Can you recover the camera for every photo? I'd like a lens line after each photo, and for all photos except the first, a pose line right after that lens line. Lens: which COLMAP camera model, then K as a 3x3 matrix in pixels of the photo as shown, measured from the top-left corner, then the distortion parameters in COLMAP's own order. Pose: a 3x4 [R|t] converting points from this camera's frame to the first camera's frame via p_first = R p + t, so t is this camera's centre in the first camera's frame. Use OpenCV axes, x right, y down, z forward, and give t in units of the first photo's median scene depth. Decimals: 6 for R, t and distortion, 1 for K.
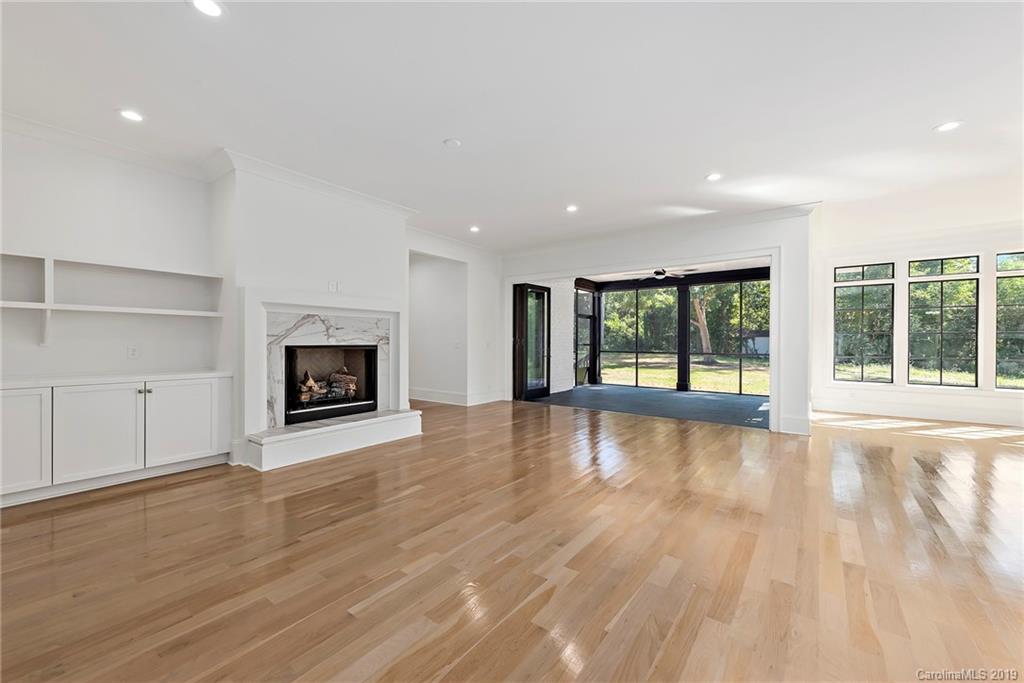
lens RADIAL K [[402.3, 0, 517.4], [0, 402.3, 341.4], [0, 0, 1]] dist [0.004420, -0.002630]
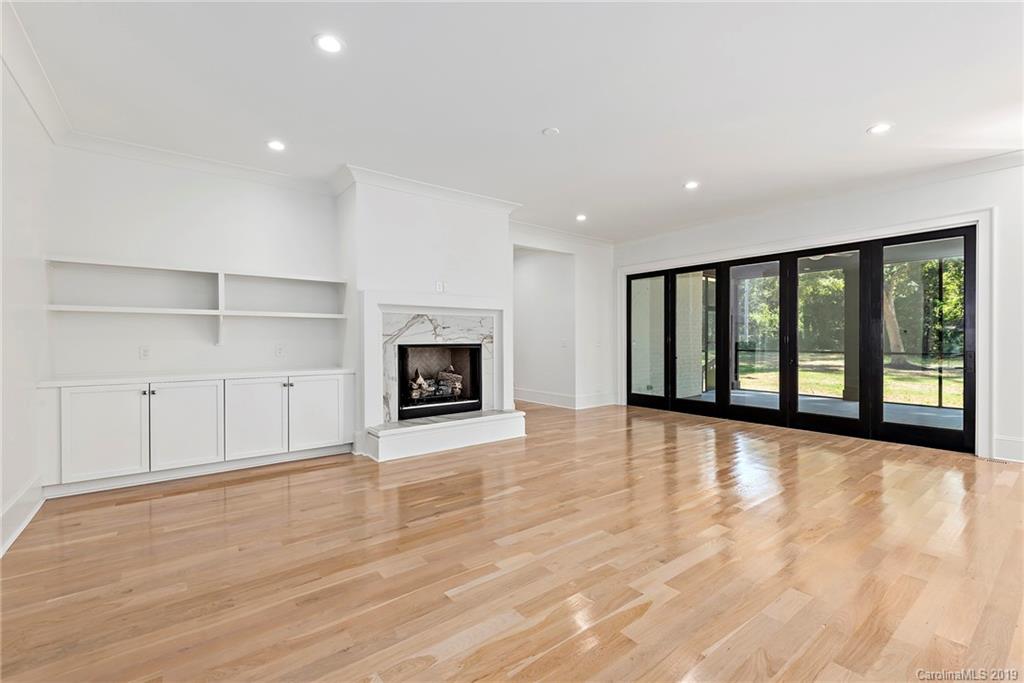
lens RADIAL K [[442.2, 0, 515.8], [0, 442.2, 341.8], [0, 0, 1]] dist [0.006211, -0.002982]
pose [[0.962652, -0.005167, -0.270692, 0.033301], [0.006563, 0.999969, 0.004252, 0.000230], [0.270662, -0.005870, 0.962657, -0.030132]]
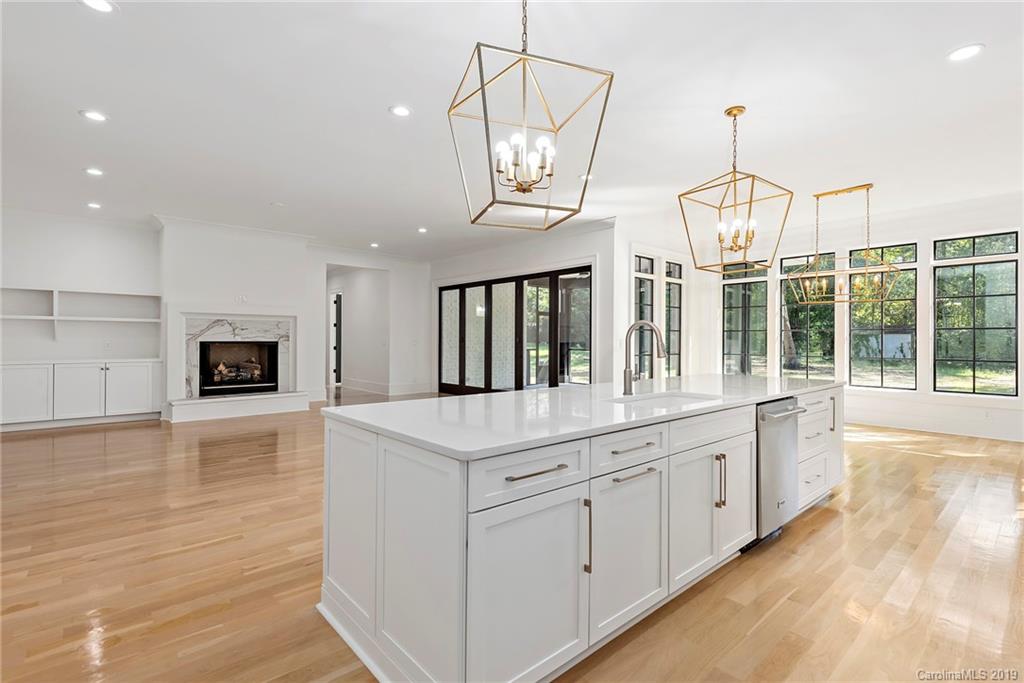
lens RADIAL K [[482.3, 0, 521.4], [0, 482.3, 335.8], [0, 0, 1]] dist [0.008886, -0.000656]
pose [[0.977412, -0.001021, -0.211339, 0.938350], [-0.000775, 0.999964, -0.008415, 0.004166], [0.211340, 0.008389, 0.977377, -0.469678]]
